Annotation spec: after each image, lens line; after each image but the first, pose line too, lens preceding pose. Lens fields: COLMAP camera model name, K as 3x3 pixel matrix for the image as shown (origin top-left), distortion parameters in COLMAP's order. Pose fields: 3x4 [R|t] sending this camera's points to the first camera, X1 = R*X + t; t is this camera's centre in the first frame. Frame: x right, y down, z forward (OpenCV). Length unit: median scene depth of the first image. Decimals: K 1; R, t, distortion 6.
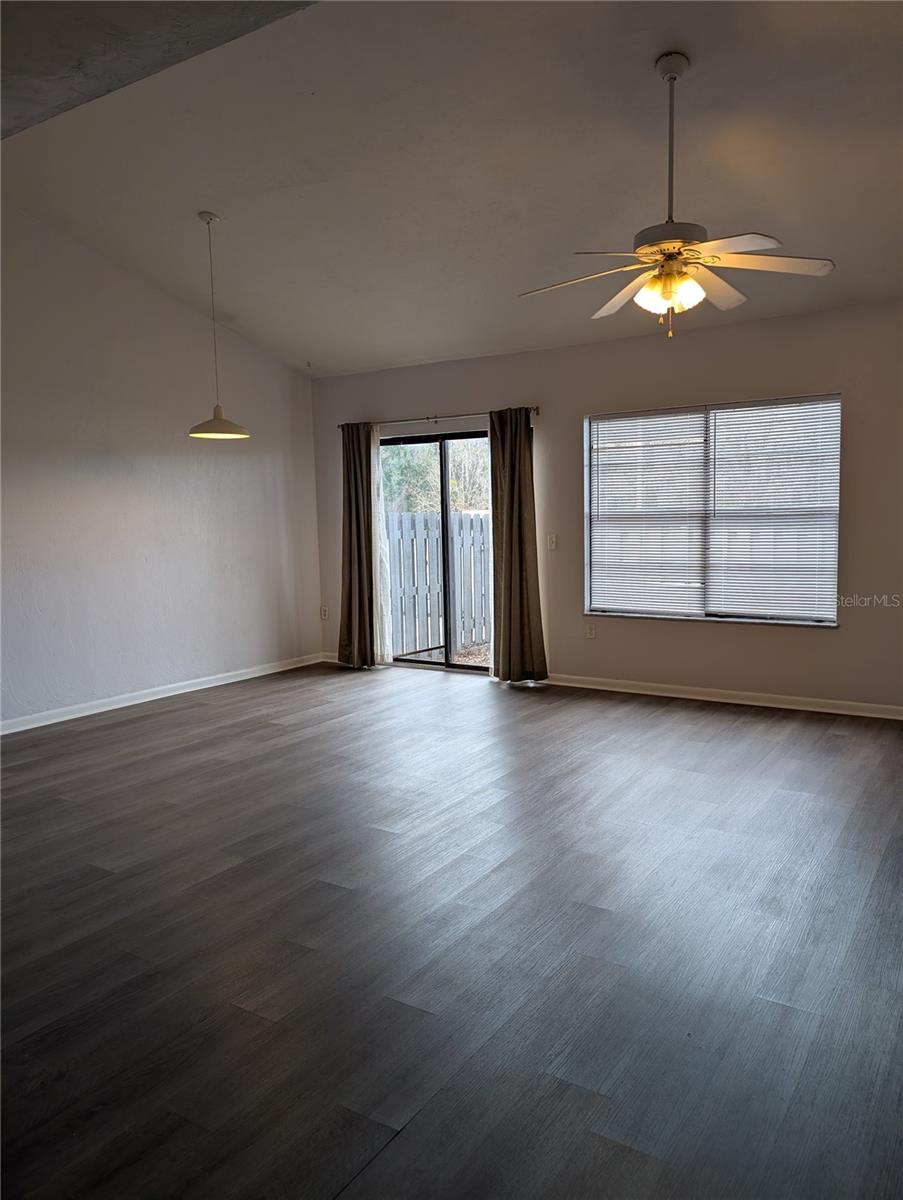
lens RADIAL K [[865.4, 0, 452.4], [0, 865.4, 600.2], [0, 0, 1]] dist [-0.000194, -0.001267]
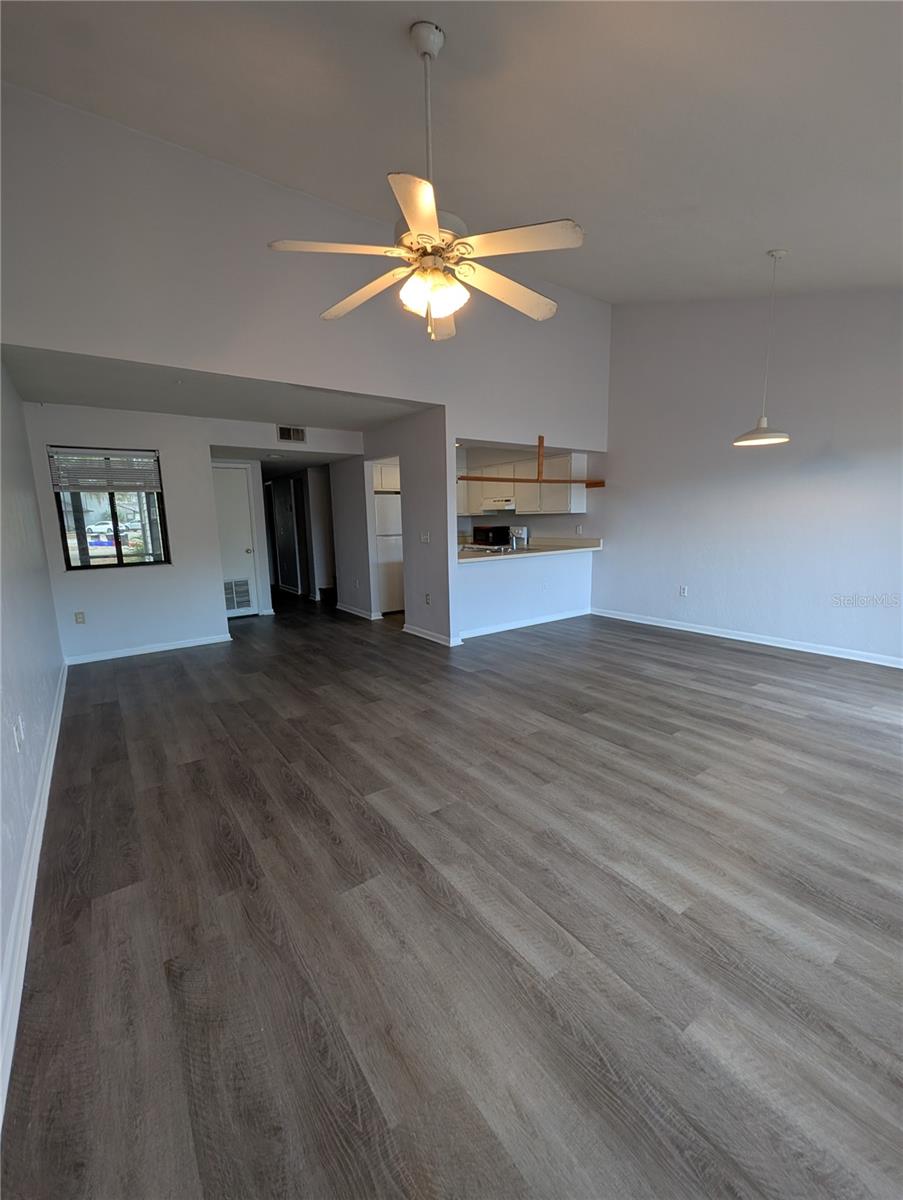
lens RADIAL K [[494.3, 0, 450.3], [0, 494.3, 603.3], [0, 0, 1]] dist [0.000083, 0.000163]
pose [[-0.359339, 0.192645, -0.913106, 0.643542], [-0.063986, 0.971072, 0.230055, -0.114640], [0.931011, 0.141094, -0.336618, 0.955937]]
